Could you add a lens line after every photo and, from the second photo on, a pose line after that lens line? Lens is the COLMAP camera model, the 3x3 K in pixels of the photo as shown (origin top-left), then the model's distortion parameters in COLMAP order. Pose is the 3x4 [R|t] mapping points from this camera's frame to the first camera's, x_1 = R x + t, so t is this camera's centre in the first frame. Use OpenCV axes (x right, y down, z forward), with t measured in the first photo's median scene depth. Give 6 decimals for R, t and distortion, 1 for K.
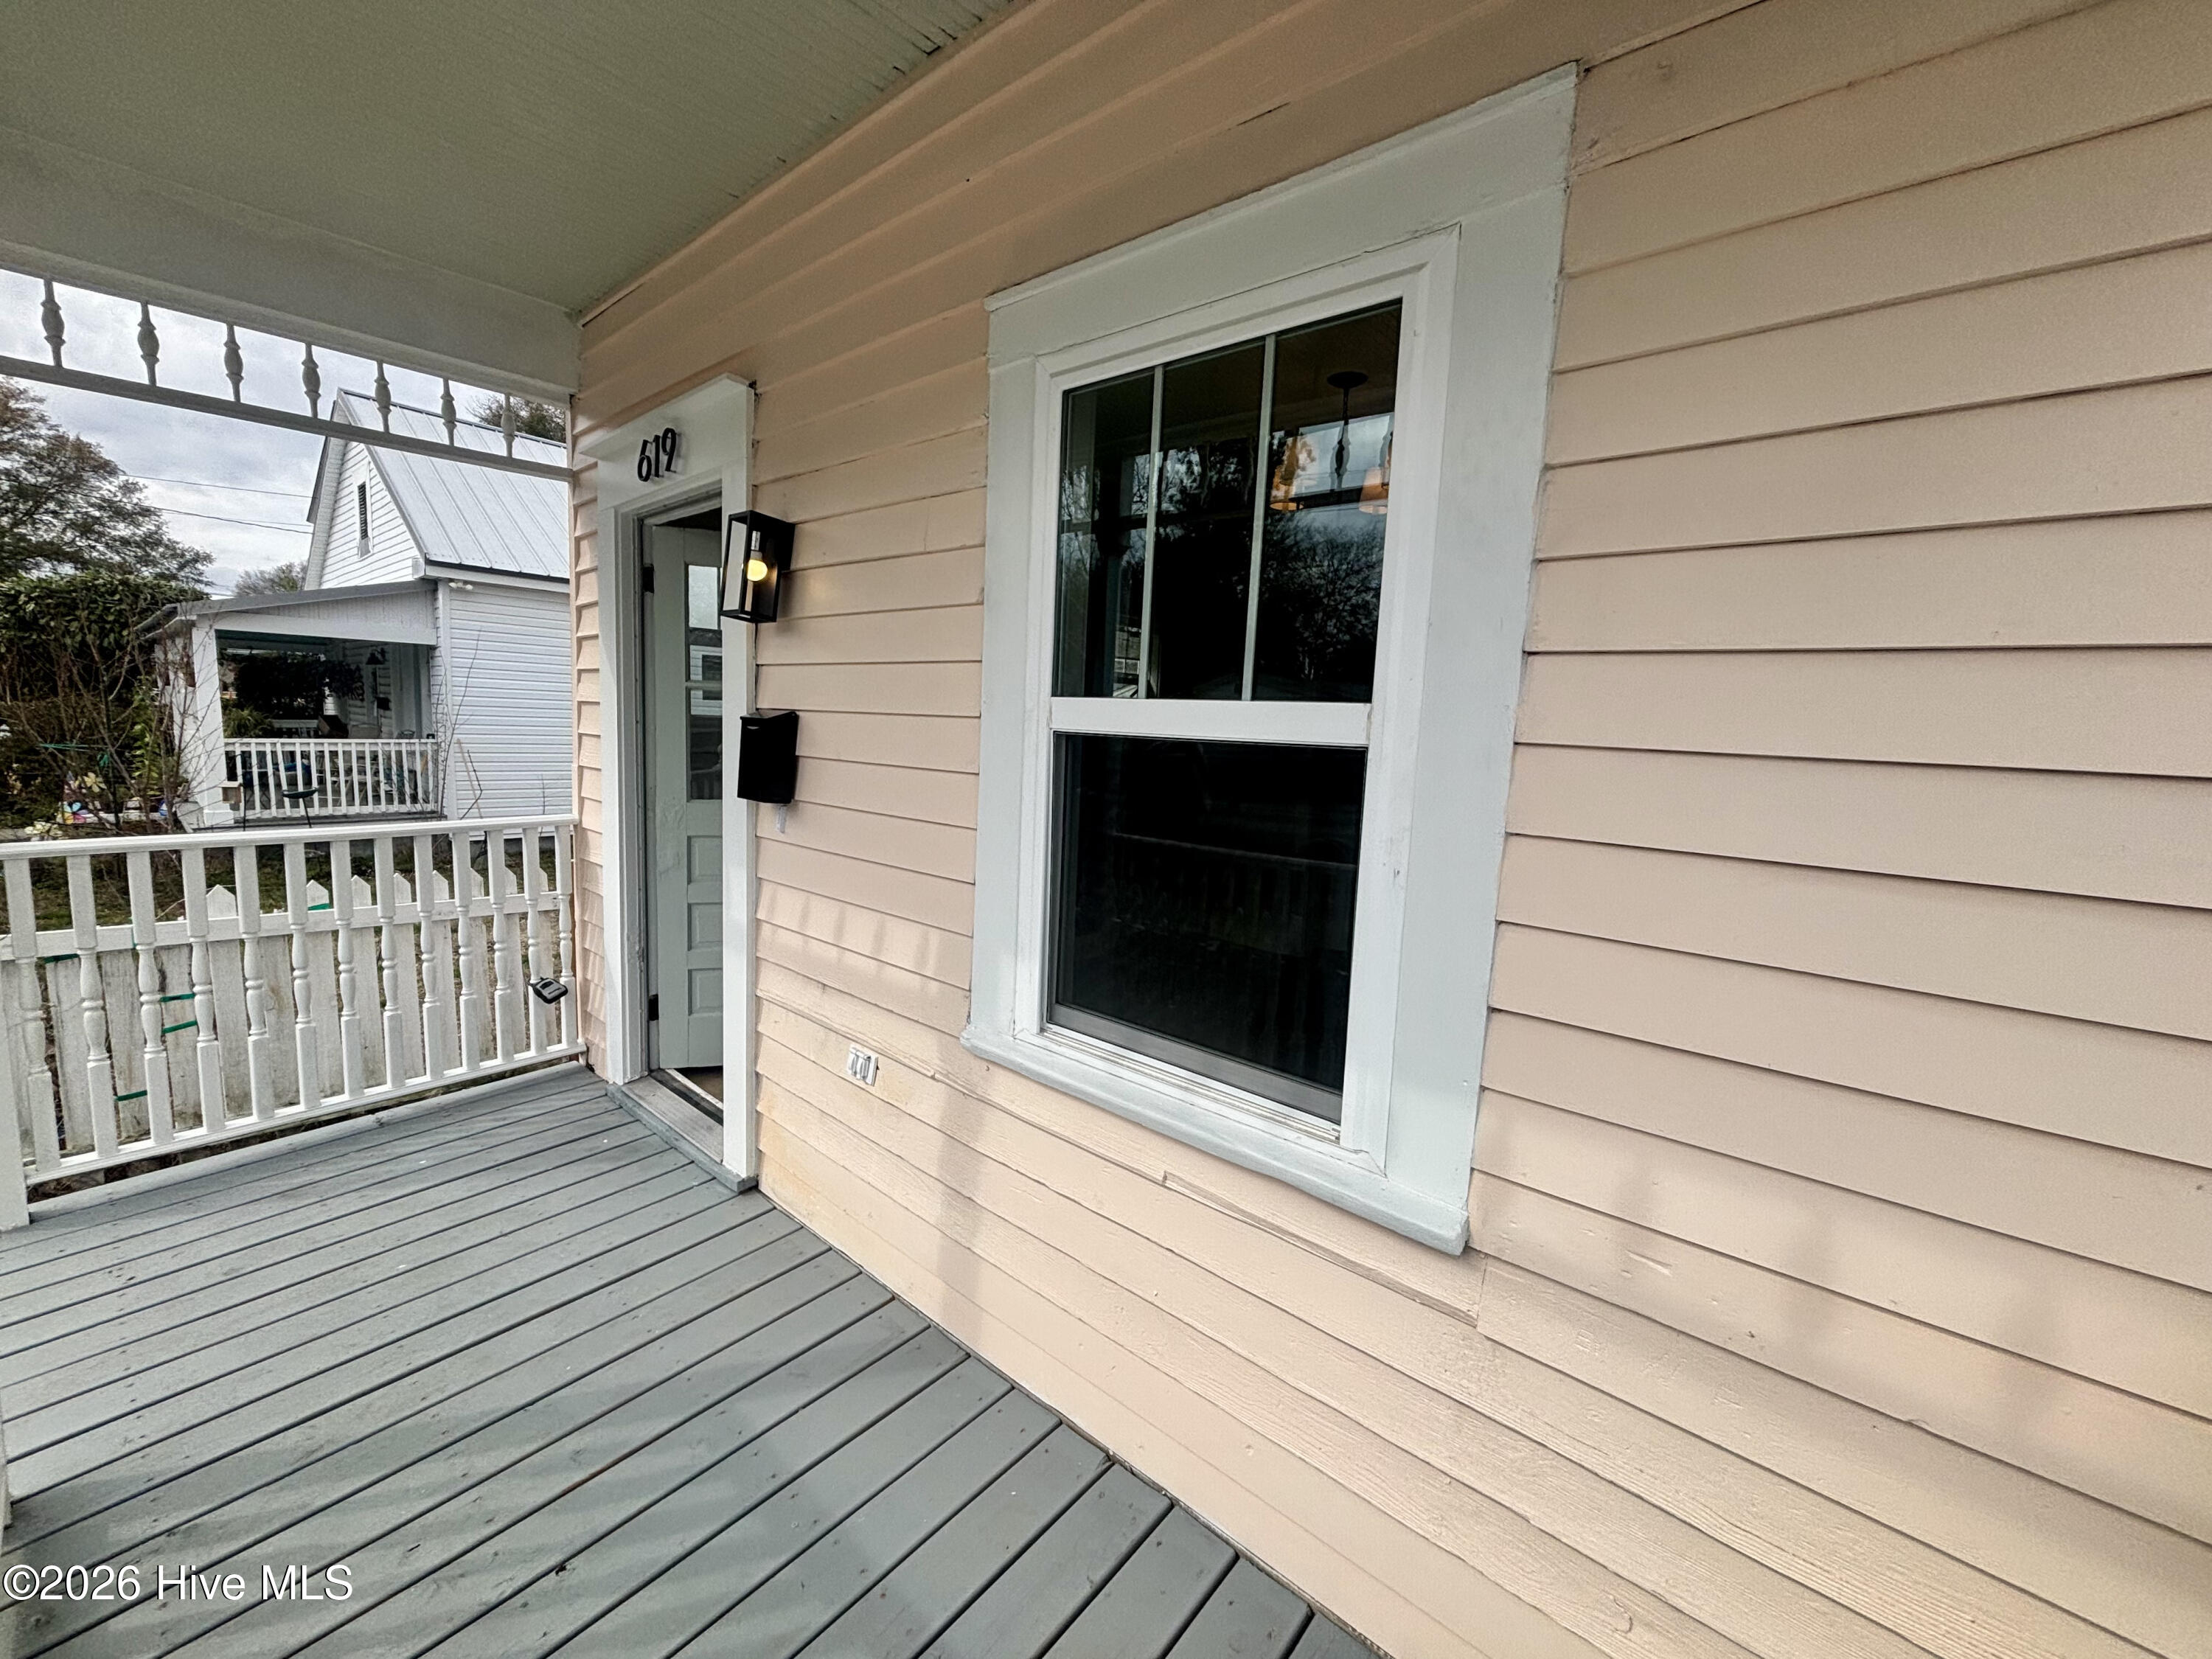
lens RADIAL K [[901.8, 0, 1128.4], [0, 901.8, 833.5], [0, 0, 1]] dist [0.000490, 0.000693]
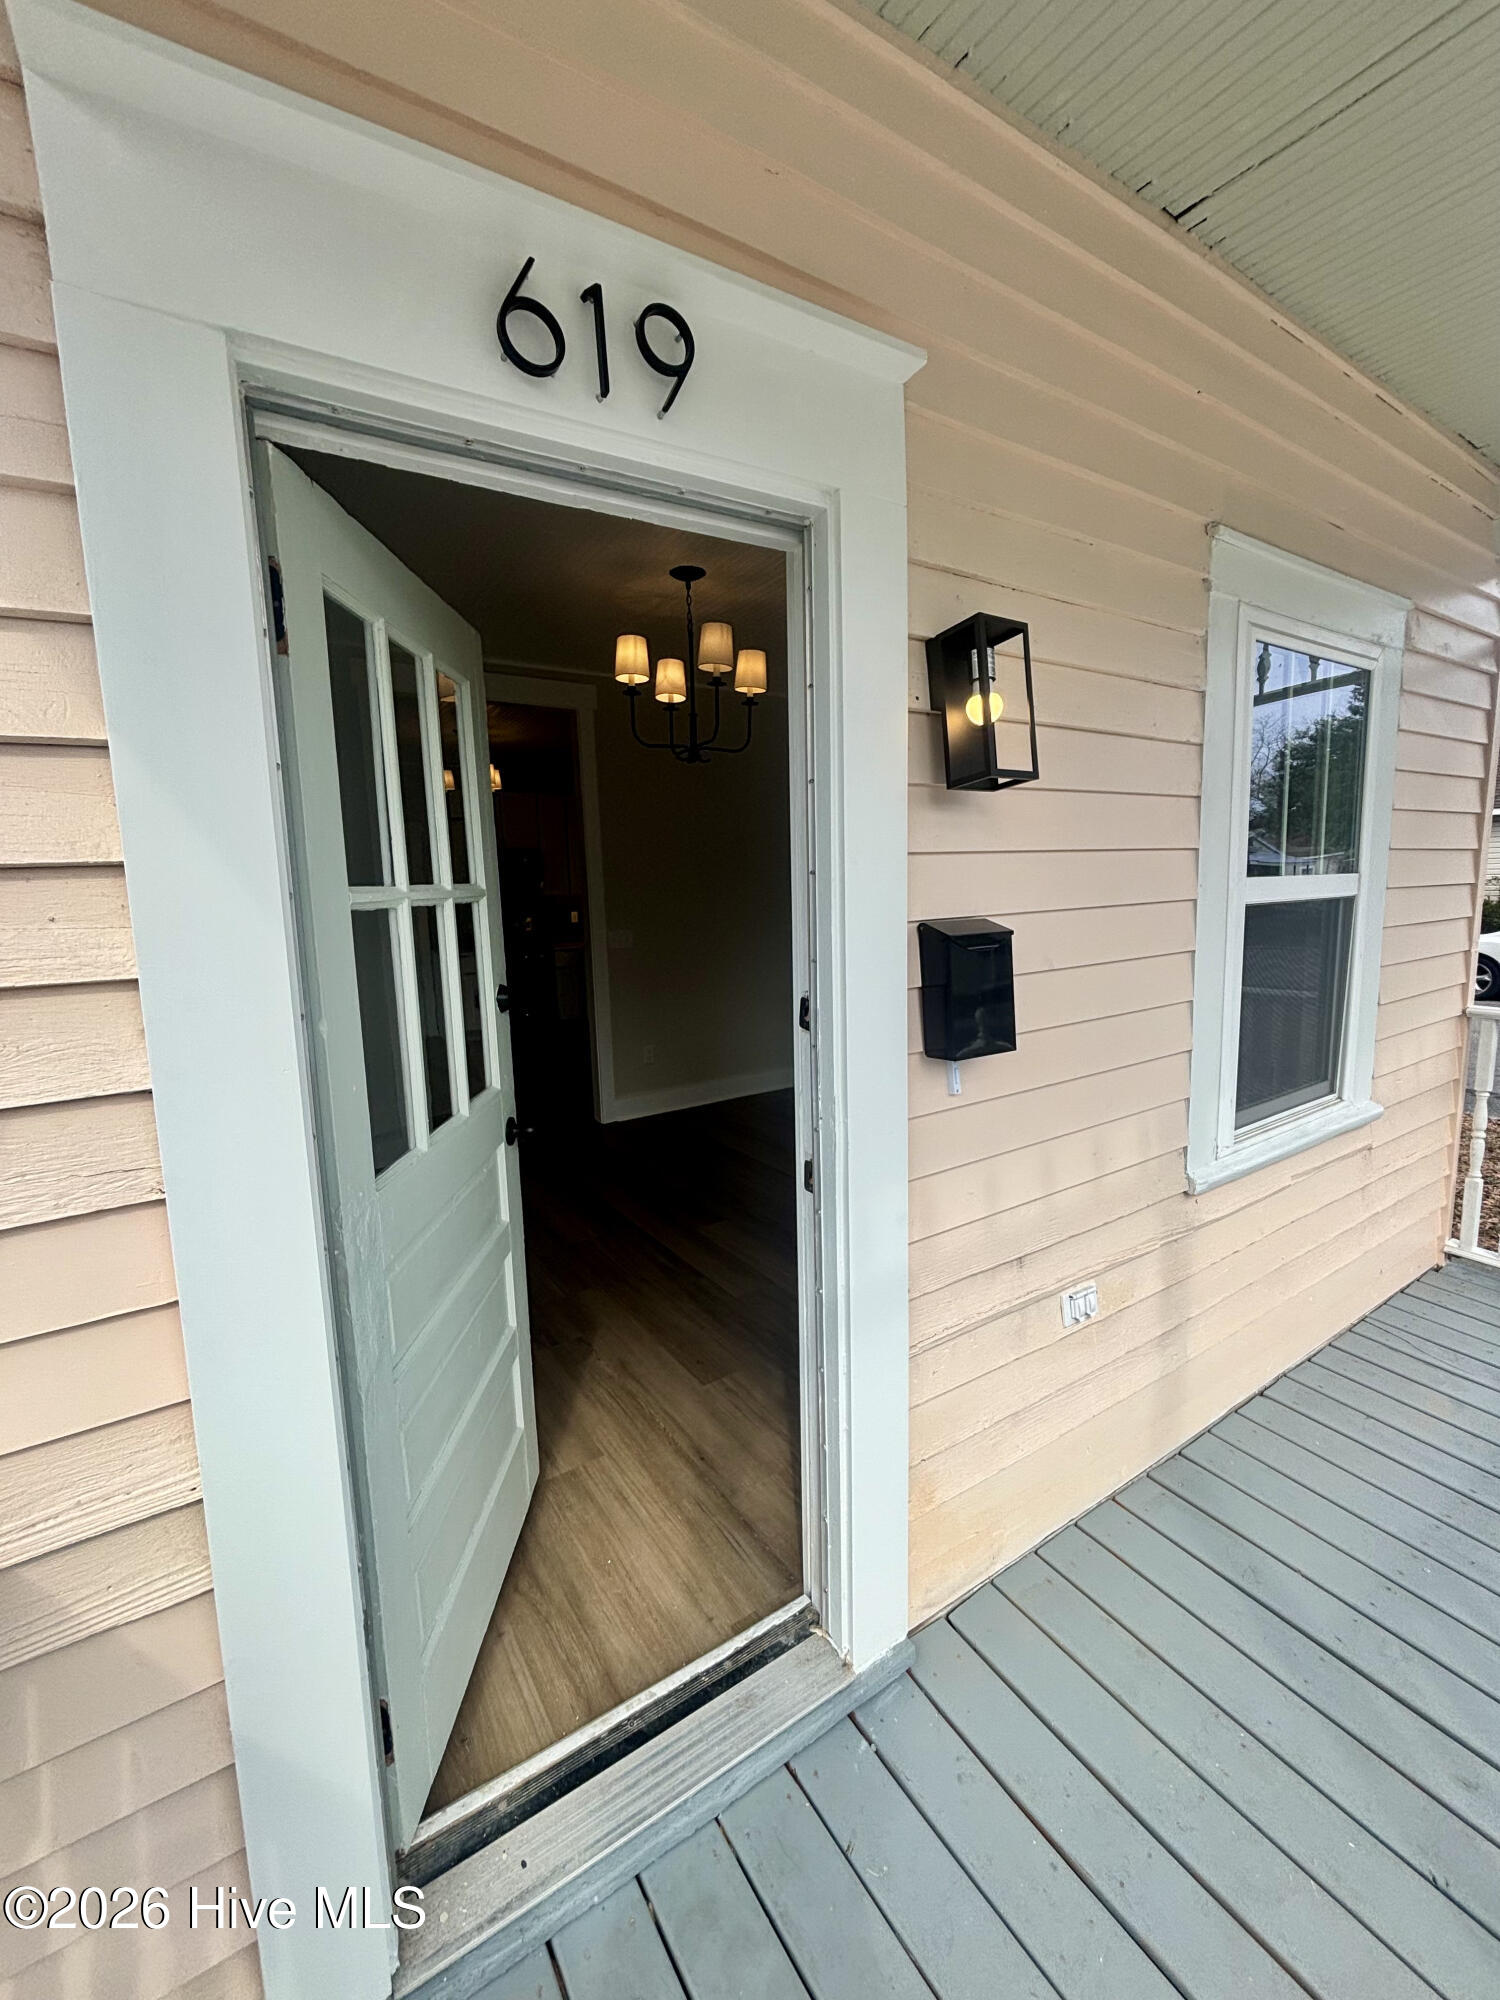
lens RADIAL K [[815.3, 0, 747.8], [0, 815.3, 992.7], [0, 0, 1]] dist [0.000490, 0.000693]
pose [[0.284861, -0.183279, 0.940884, -1.324416], [0.153679, 0.977586, 0.143901, -0.253816], [-0.946170, 0.103603, 0.306642, 1.255773]]
